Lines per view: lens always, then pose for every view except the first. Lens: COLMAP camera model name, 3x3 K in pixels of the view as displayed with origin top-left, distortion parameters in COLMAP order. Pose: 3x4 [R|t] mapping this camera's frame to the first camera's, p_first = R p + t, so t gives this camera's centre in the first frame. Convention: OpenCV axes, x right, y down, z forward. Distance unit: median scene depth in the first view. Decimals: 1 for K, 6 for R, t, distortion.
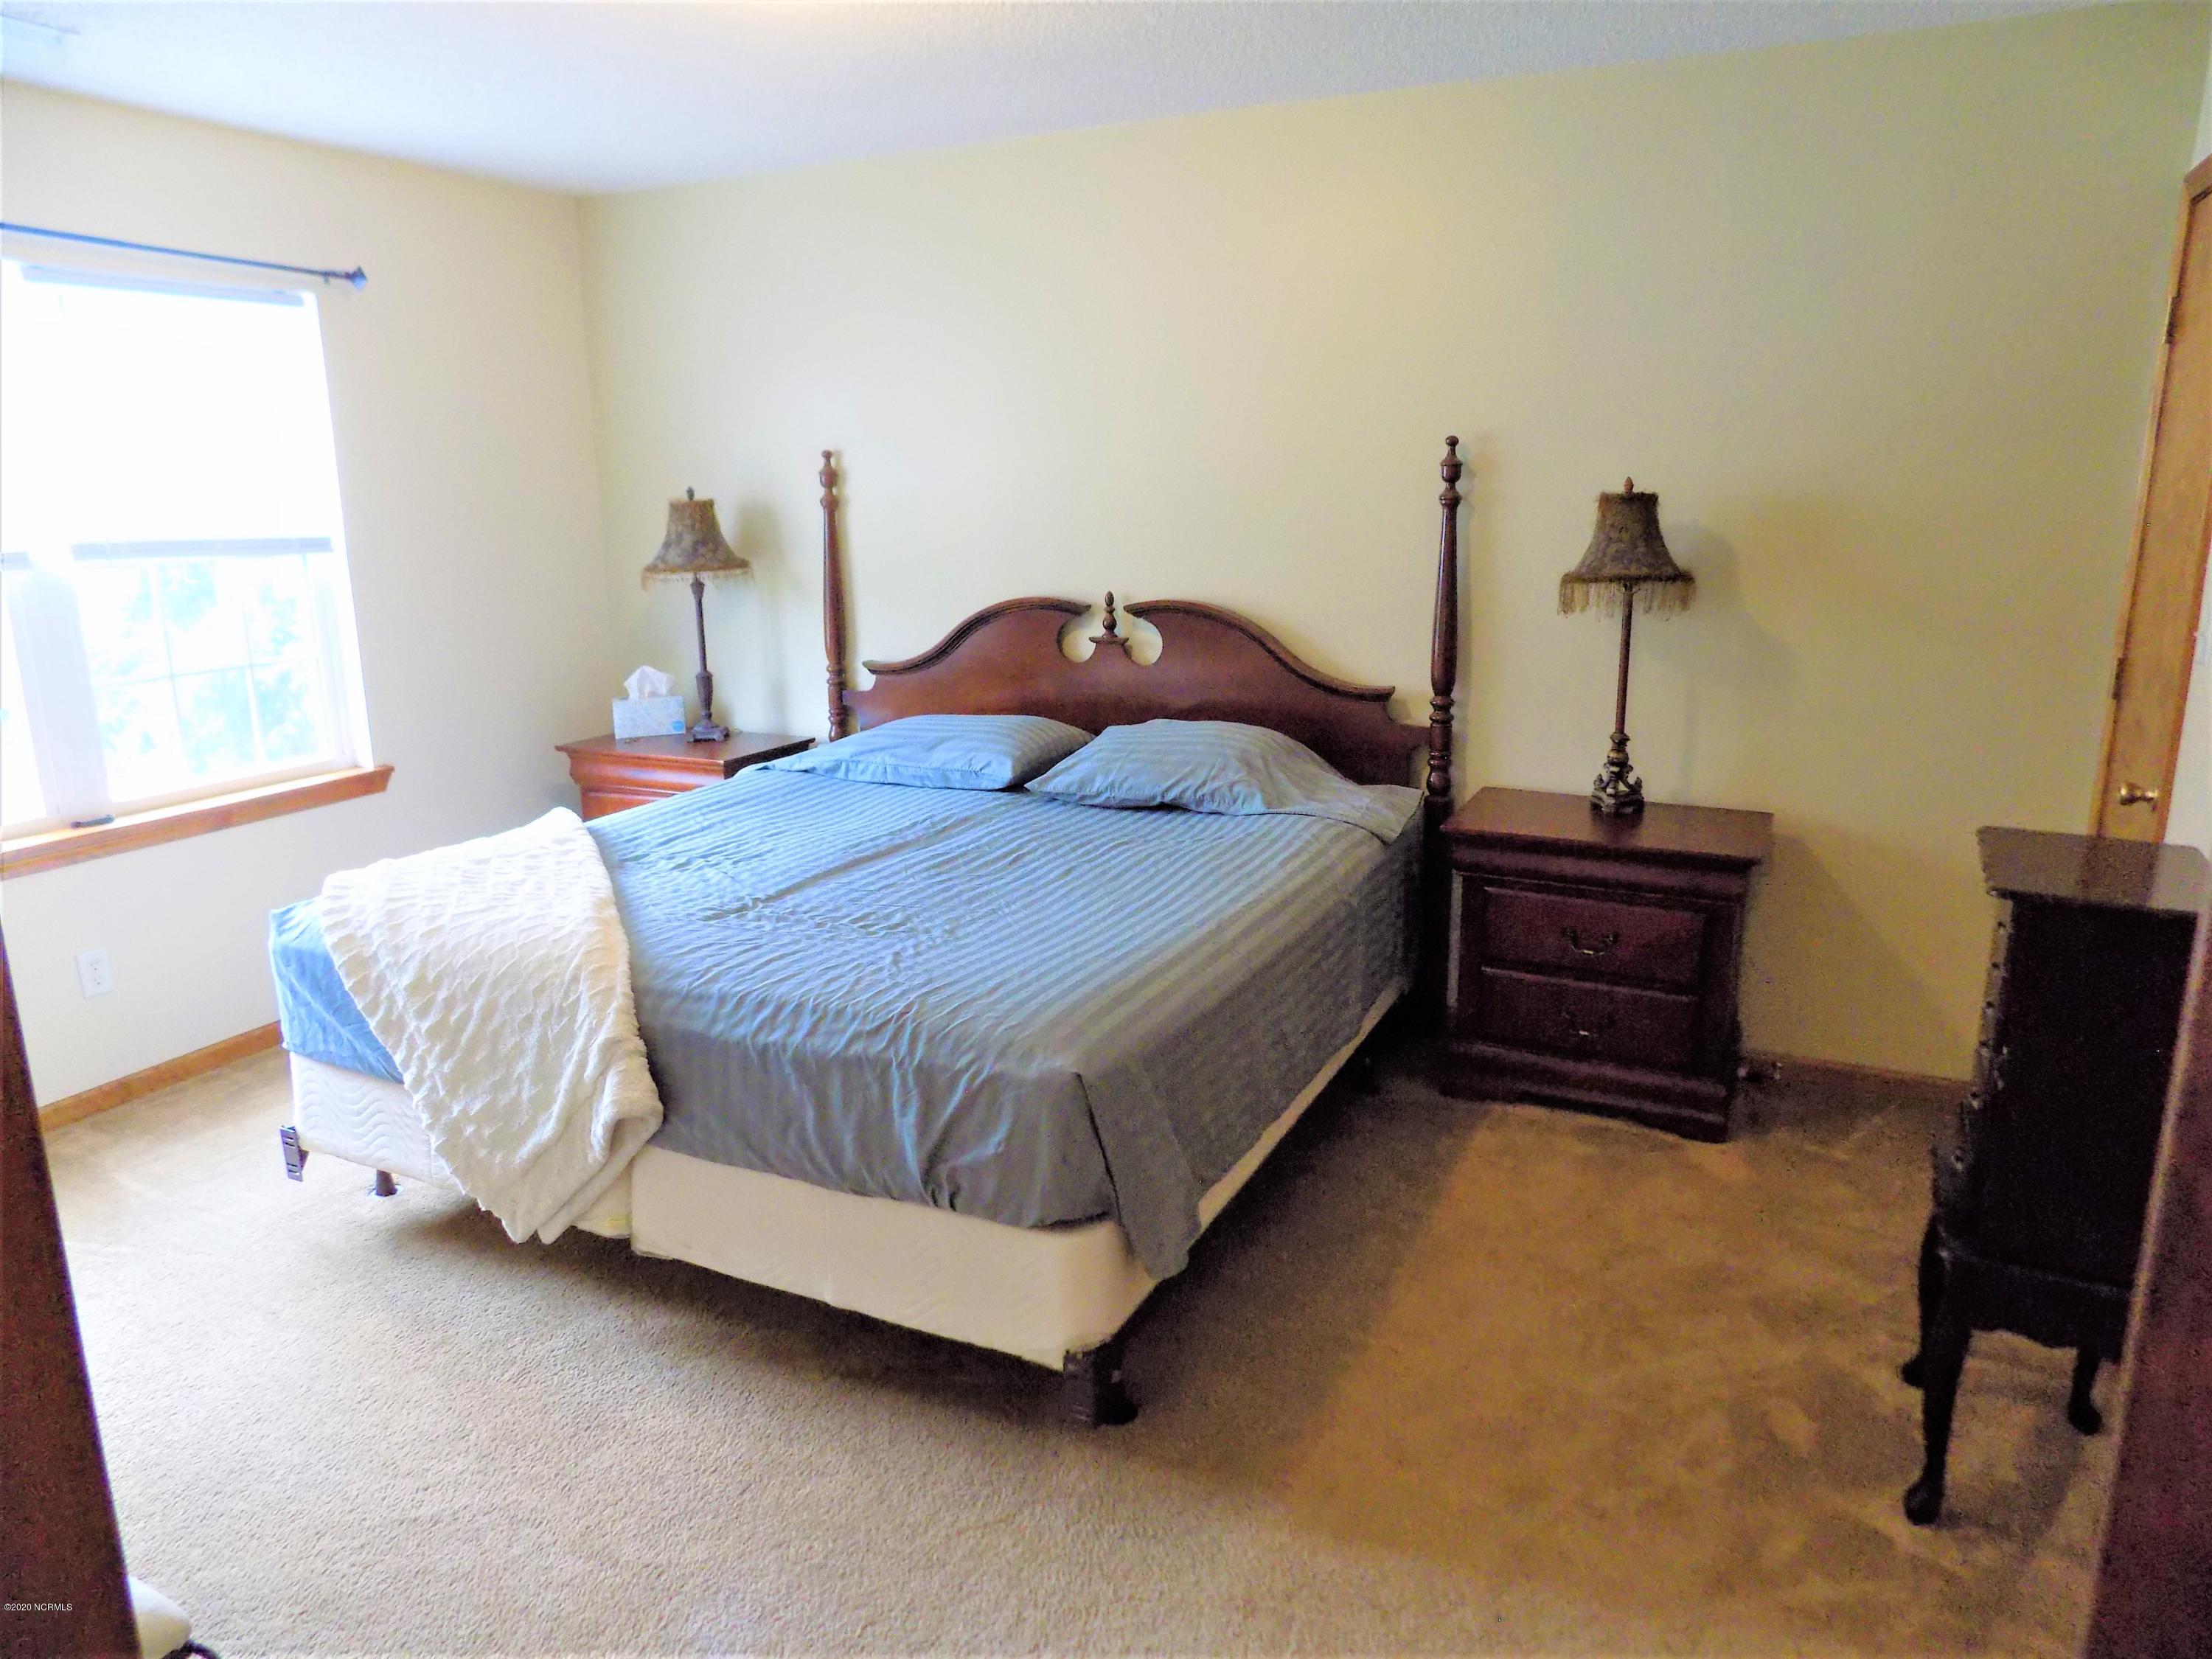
lens RADIAL K [[1516.9, 0, 1098.6], [0, 1516.9, 833.0], [0, 0, 1]] dist [-0.020143, 0.030924]
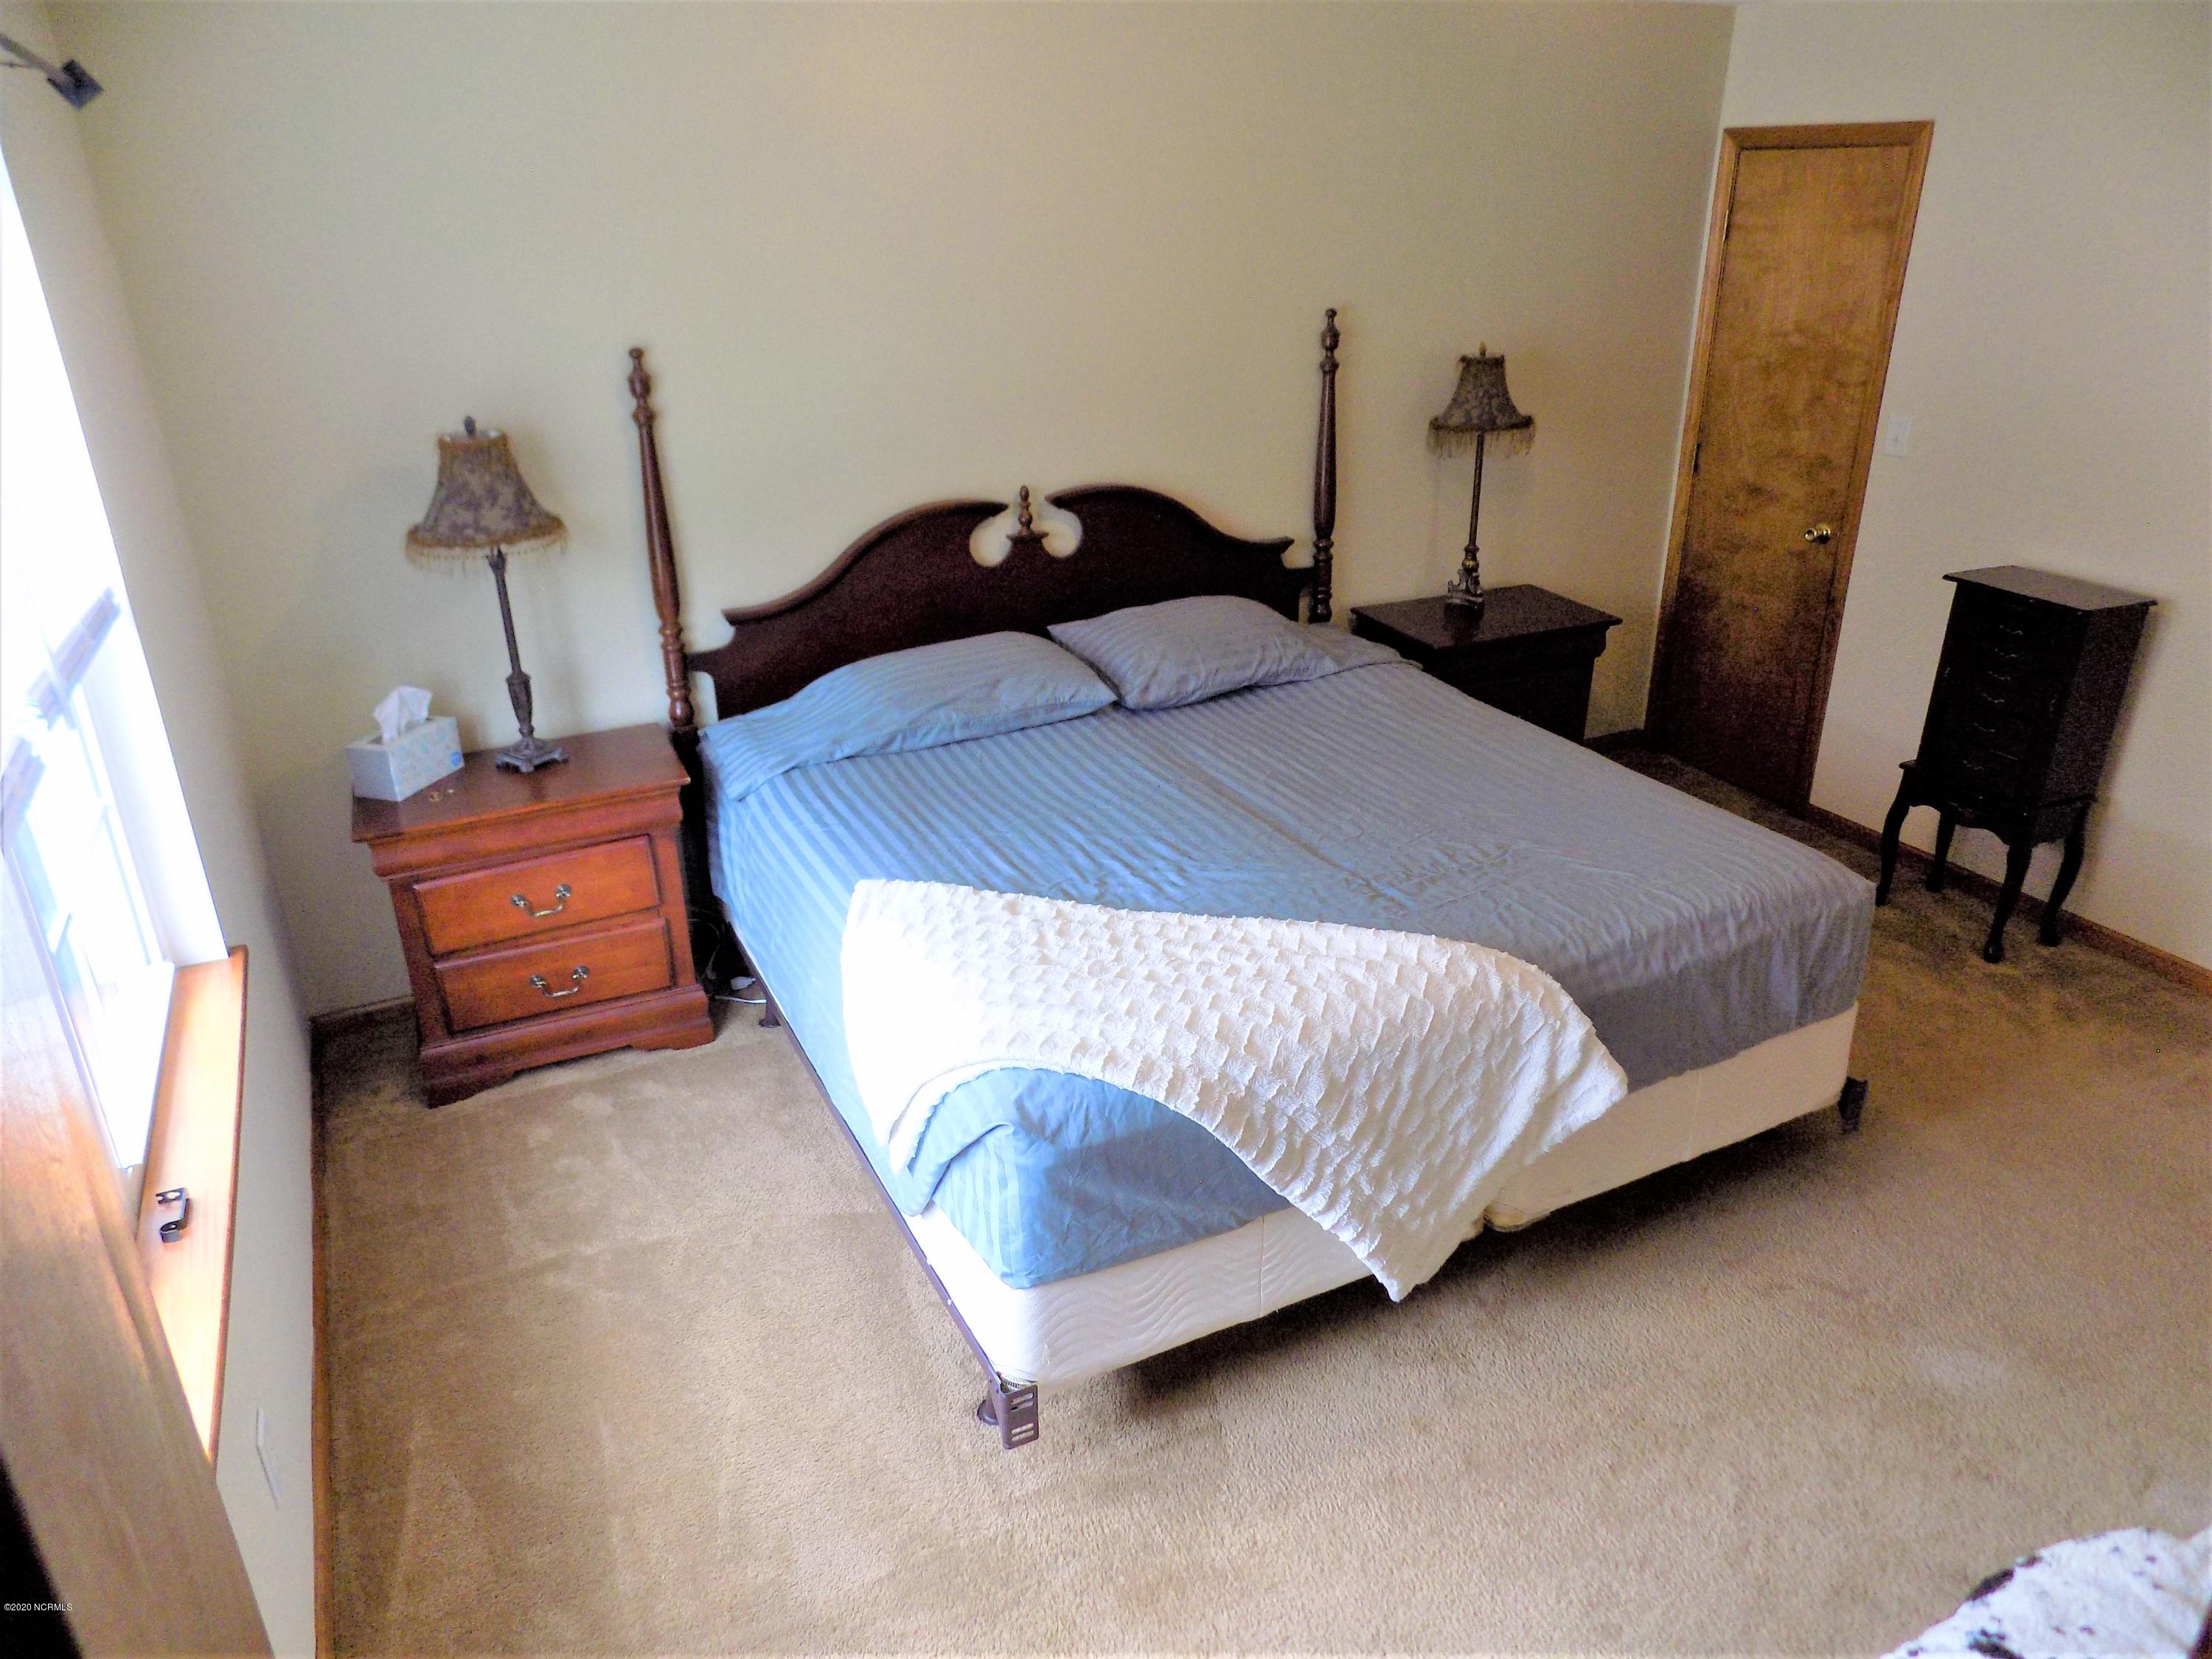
lens RADIAL K [[1516.9, 0, 1110.1], [0, 1516.9, 827.1], [0, 0, 1]] dist [-0.020143, 0.030924]
pose [[0.592624, -0.310414, 0.743263, -0.835380], [0.189072, 0.950586, 0.246247, -0.206491], [-0.782974, -0.005401, 0.622031, 0.428426]]
